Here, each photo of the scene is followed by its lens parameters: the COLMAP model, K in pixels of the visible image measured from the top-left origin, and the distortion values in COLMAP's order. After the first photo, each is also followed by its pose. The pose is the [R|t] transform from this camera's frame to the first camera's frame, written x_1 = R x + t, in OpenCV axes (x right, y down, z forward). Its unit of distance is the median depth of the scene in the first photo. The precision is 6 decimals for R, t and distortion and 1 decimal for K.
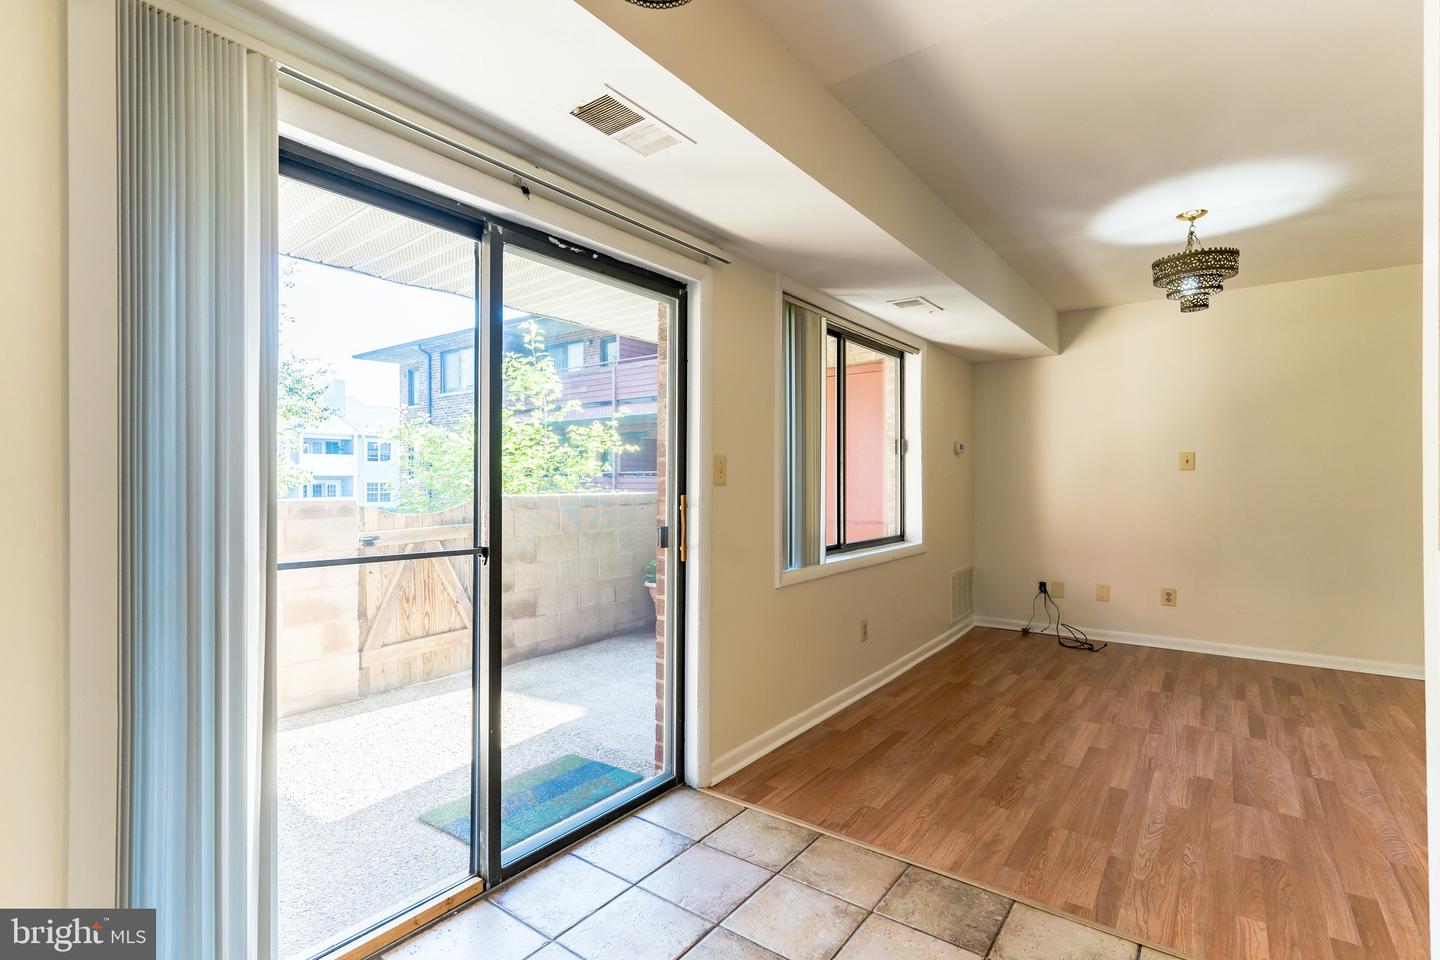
lens RADIAL K [[686.8, 0, 720.0], [0, 686.8, 480.0], [0, 0, 1]] dist [-0.000532, -0.000069]
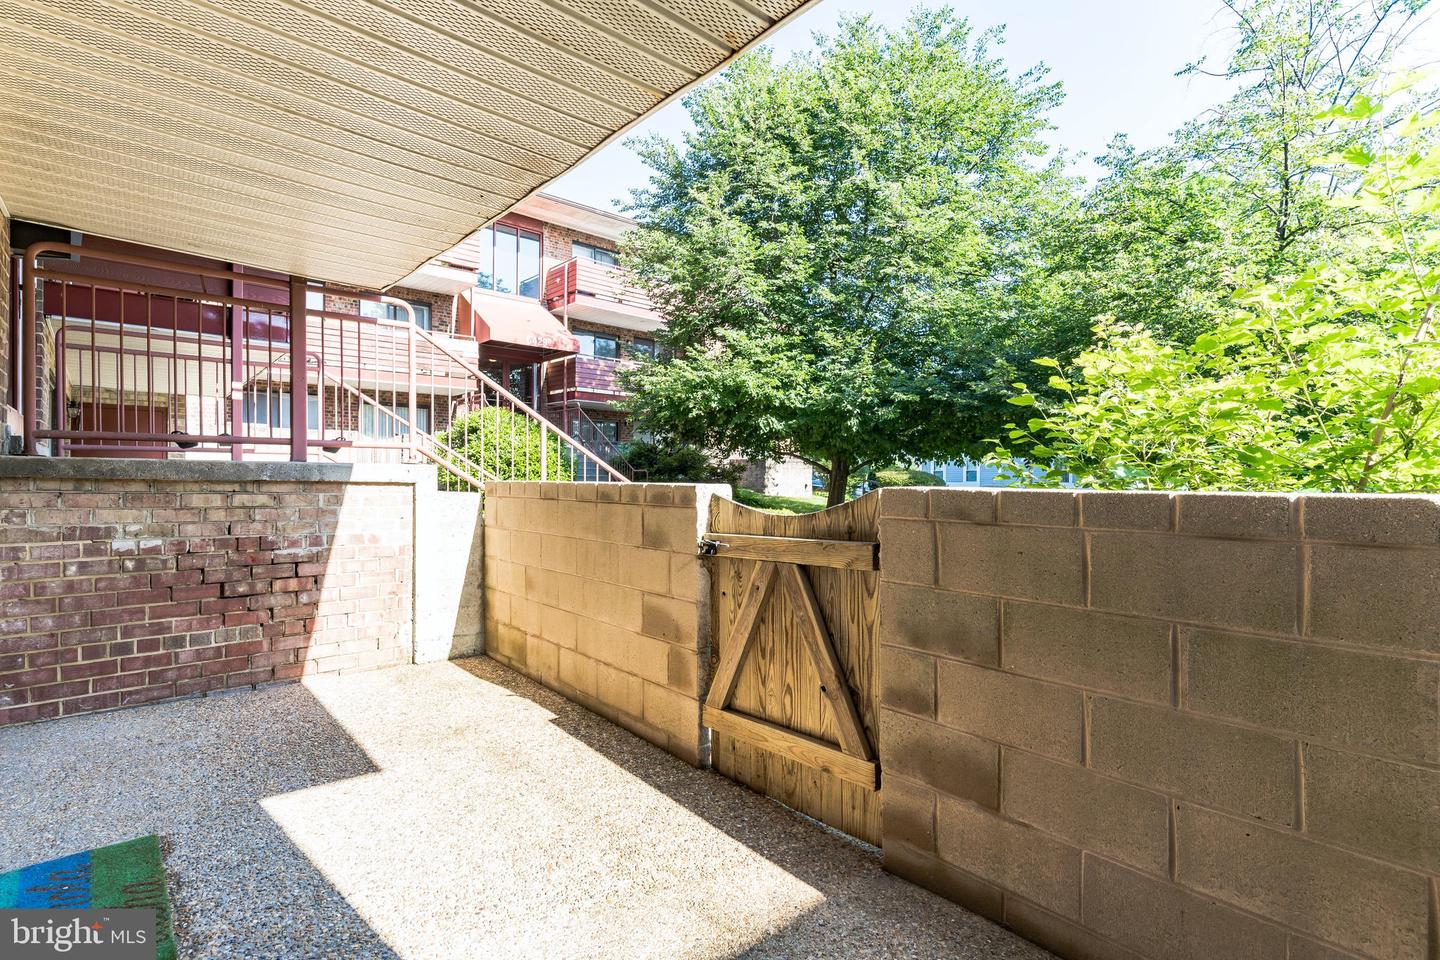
lens RADIAL K [[686.8, 0, 720.0], [0, 686.8, 480.0], [0, 0, 1]] dist [-0.000532, -0.000069]
pose [[-0.193285, -0.007242, -0.981116, 0.170502], [0.000363, 0.999972, -0.007452, 0.018313], [0.981143, -0.001797, -0.193277, 1.058709]]
